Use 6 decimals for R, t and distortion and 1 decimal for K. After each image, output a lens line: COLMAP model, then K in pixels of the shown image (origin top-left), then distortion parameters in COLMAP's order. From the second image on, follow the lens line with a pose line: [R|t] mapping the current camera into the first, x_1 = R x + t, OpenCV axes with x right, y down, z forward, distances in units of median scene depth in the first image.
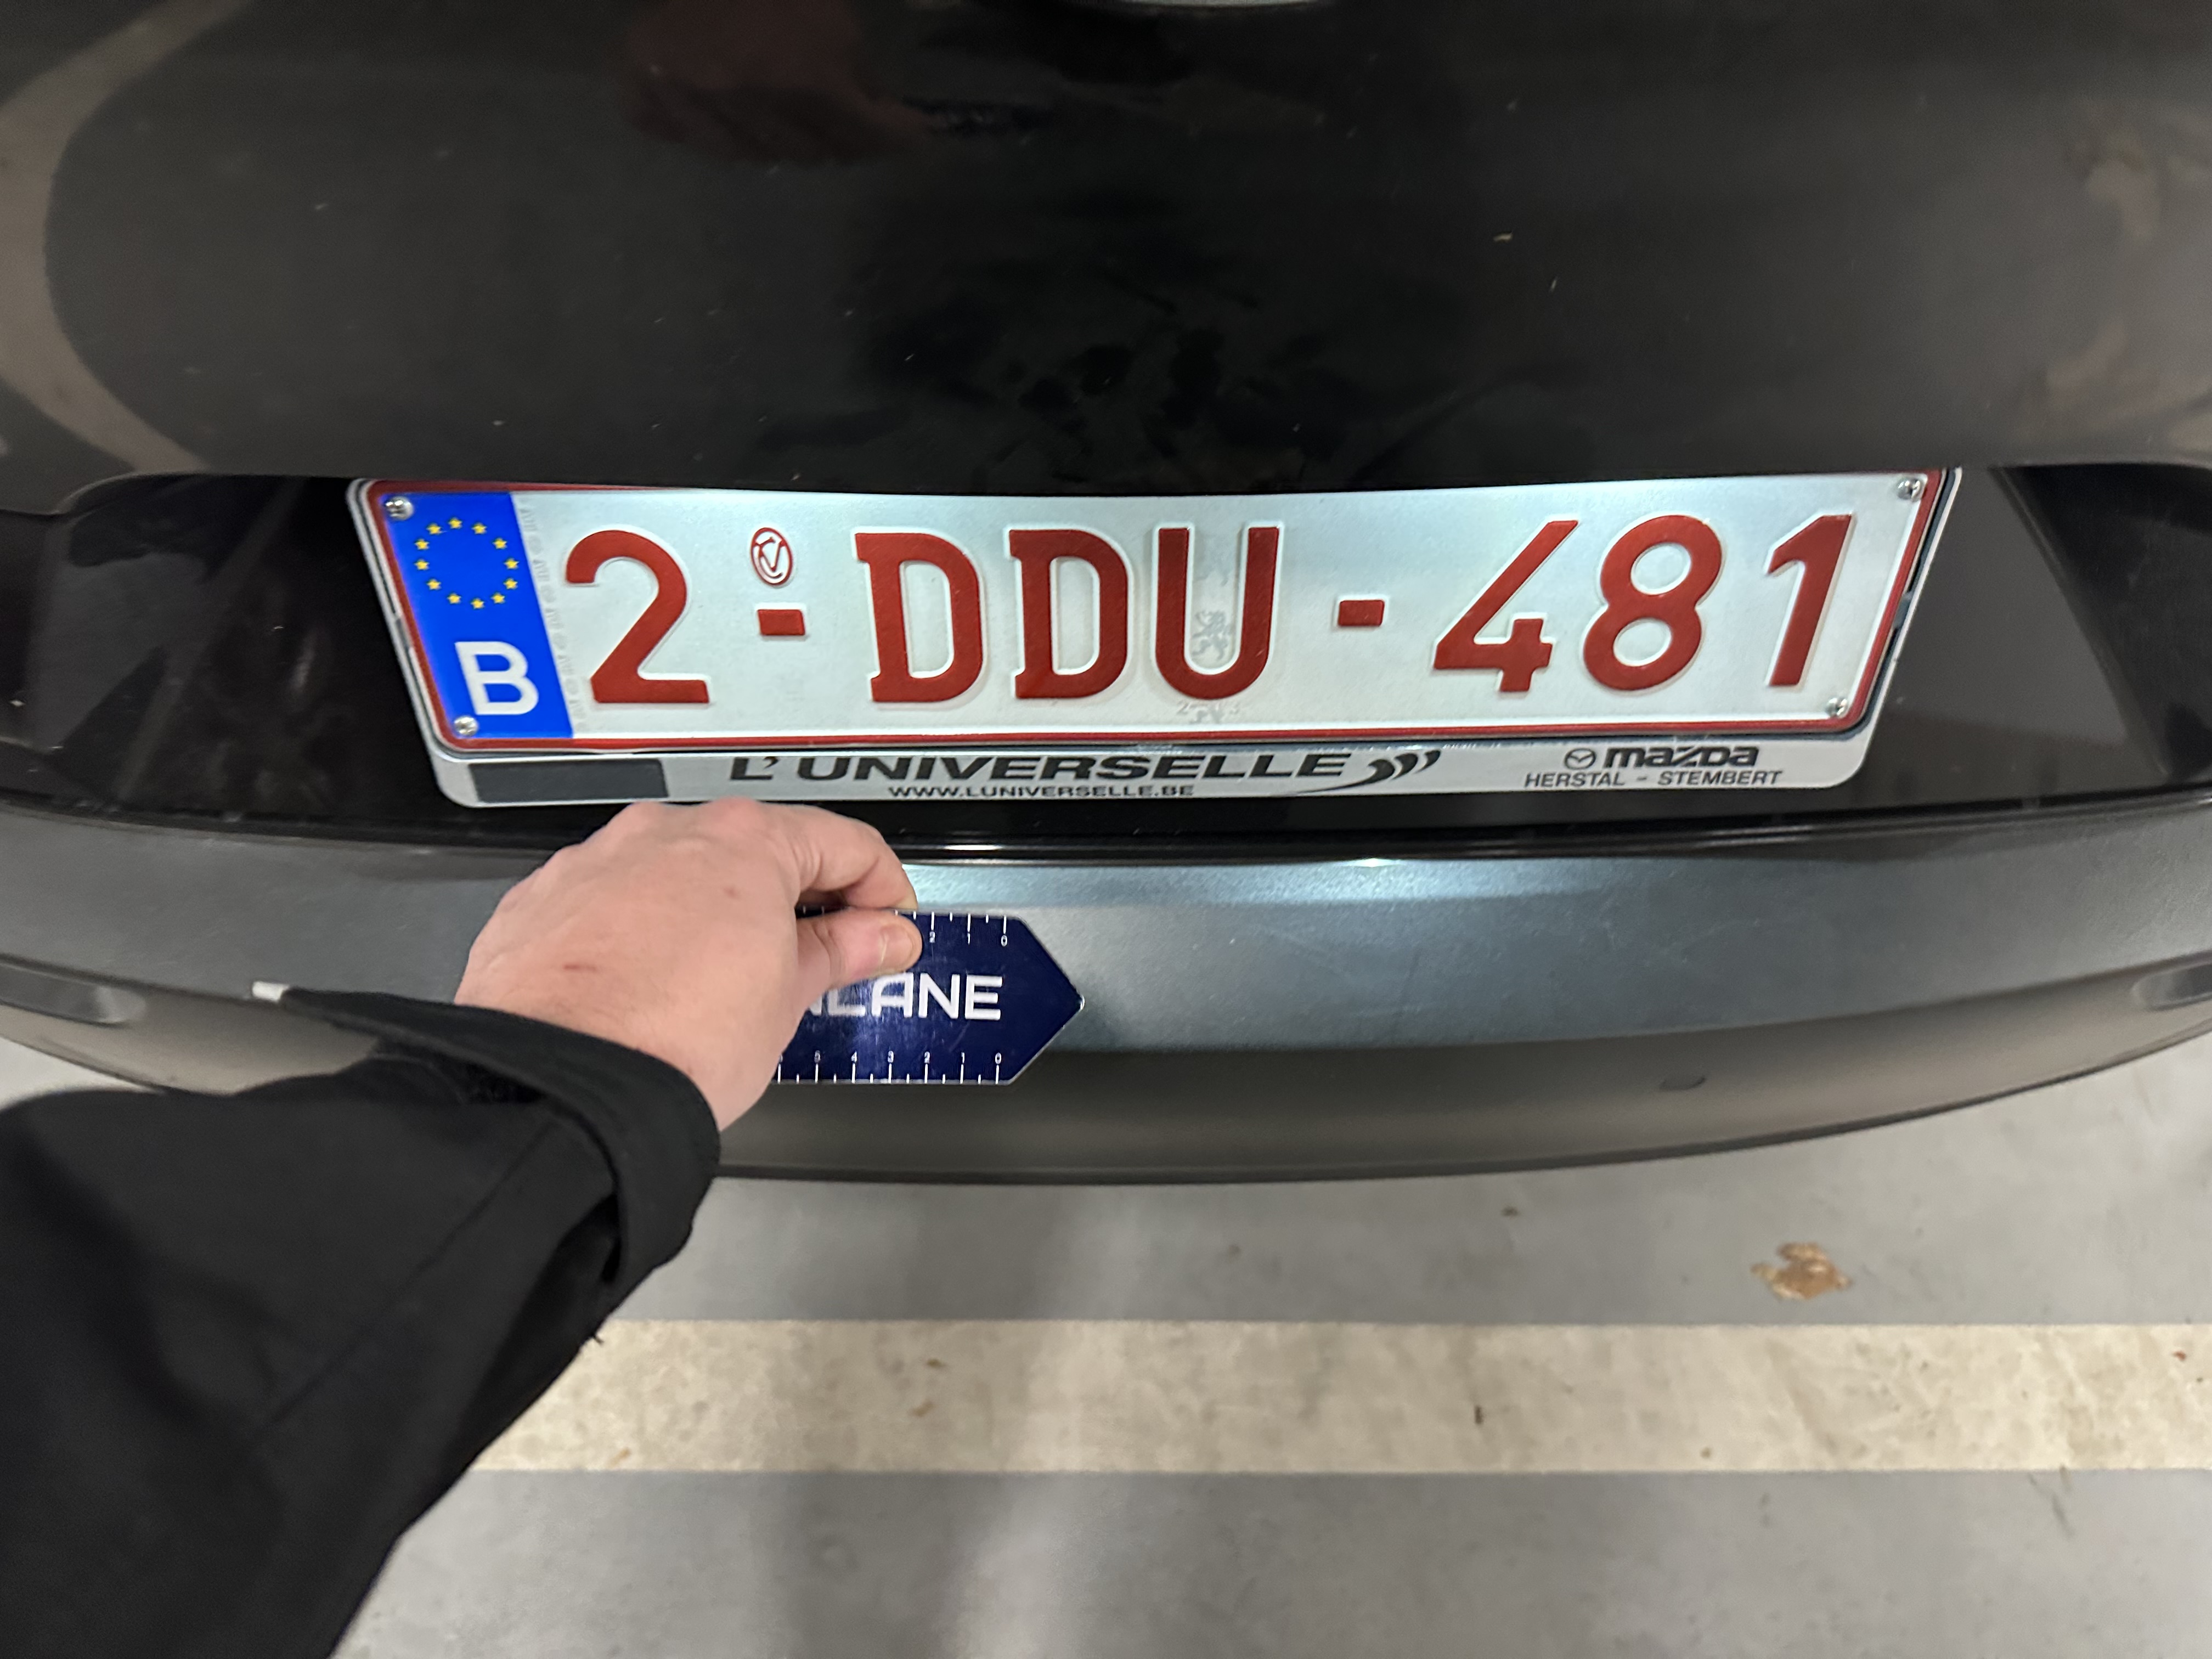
lens RADIAL K [[1596.8, 0, 1108.2], [0, 1596.8, 868.9], [0, 0, 1]] dist [0.031505, -0.059380]
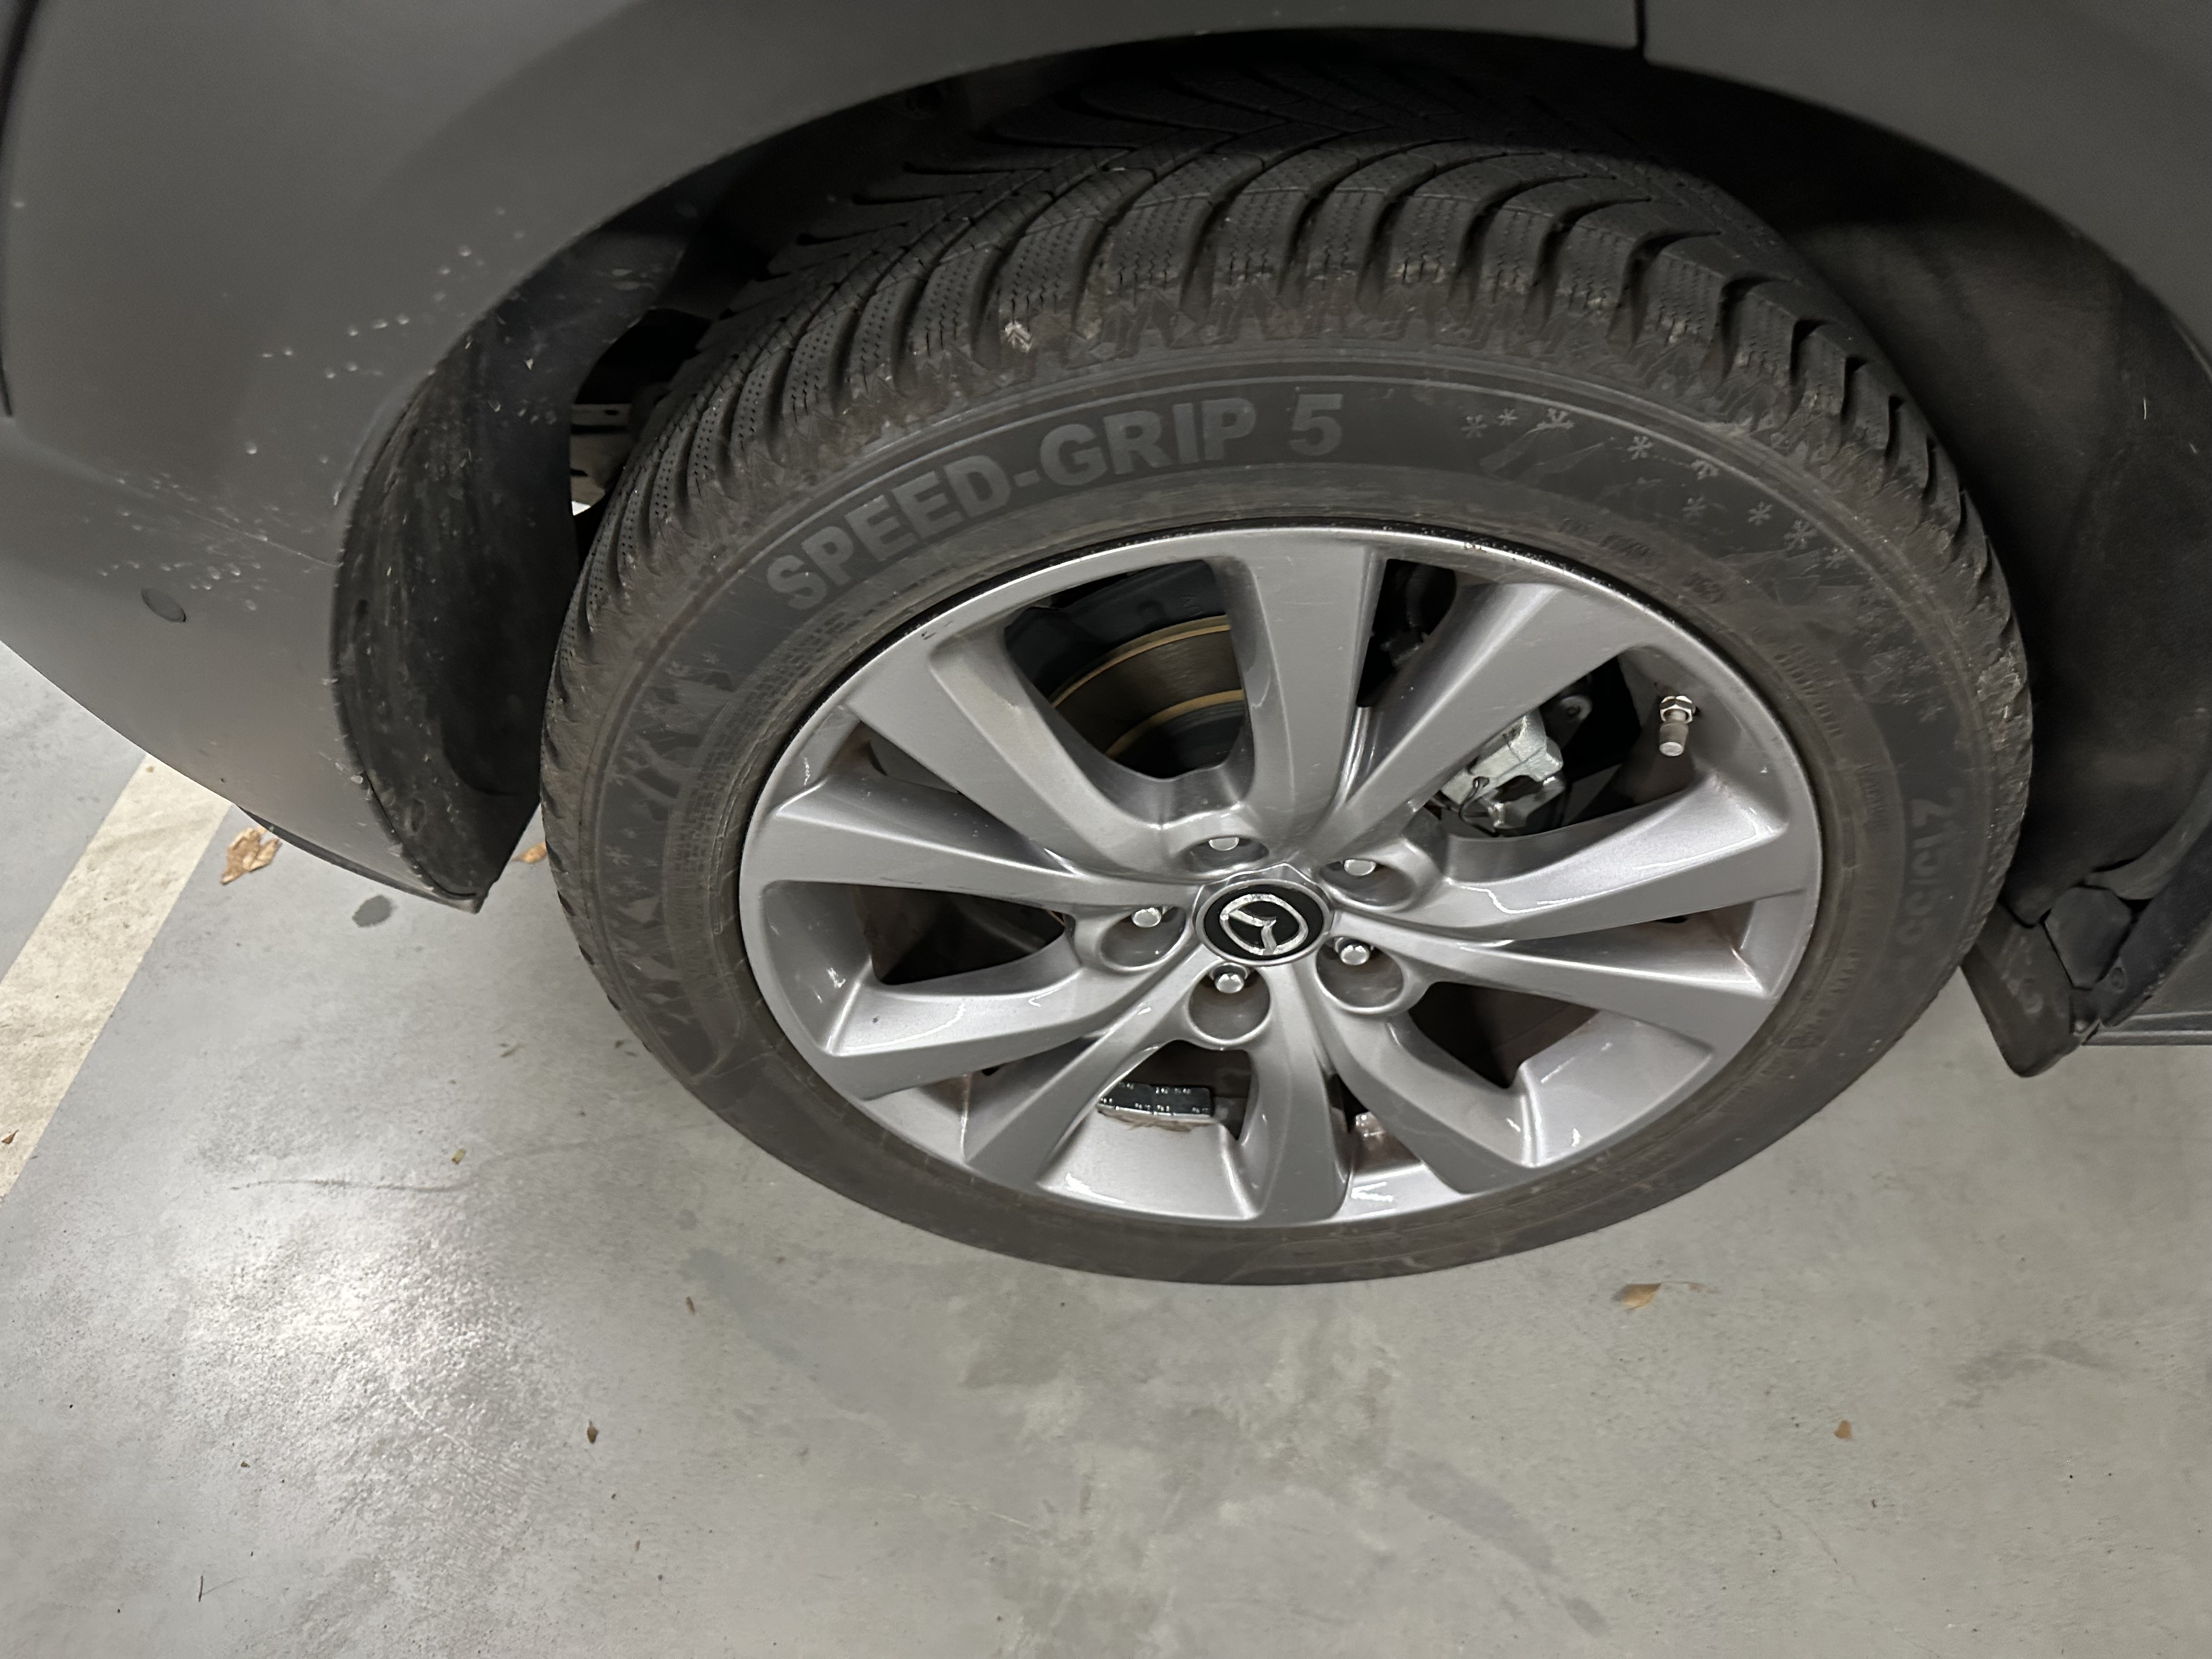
lens RADIAL K [[1596.8, 0, 1108.2], [0, 1596.8, 868.9], [0, 0, 1]] dist [0.031505, -0.059380]
pose [[-0.044518, 0.743826, -0.666889, 1.194087], [-0.883962, 0.281681, 0.373186, -0.690776], [0.465435, 0.606118, 0.644974, 0.610484]]
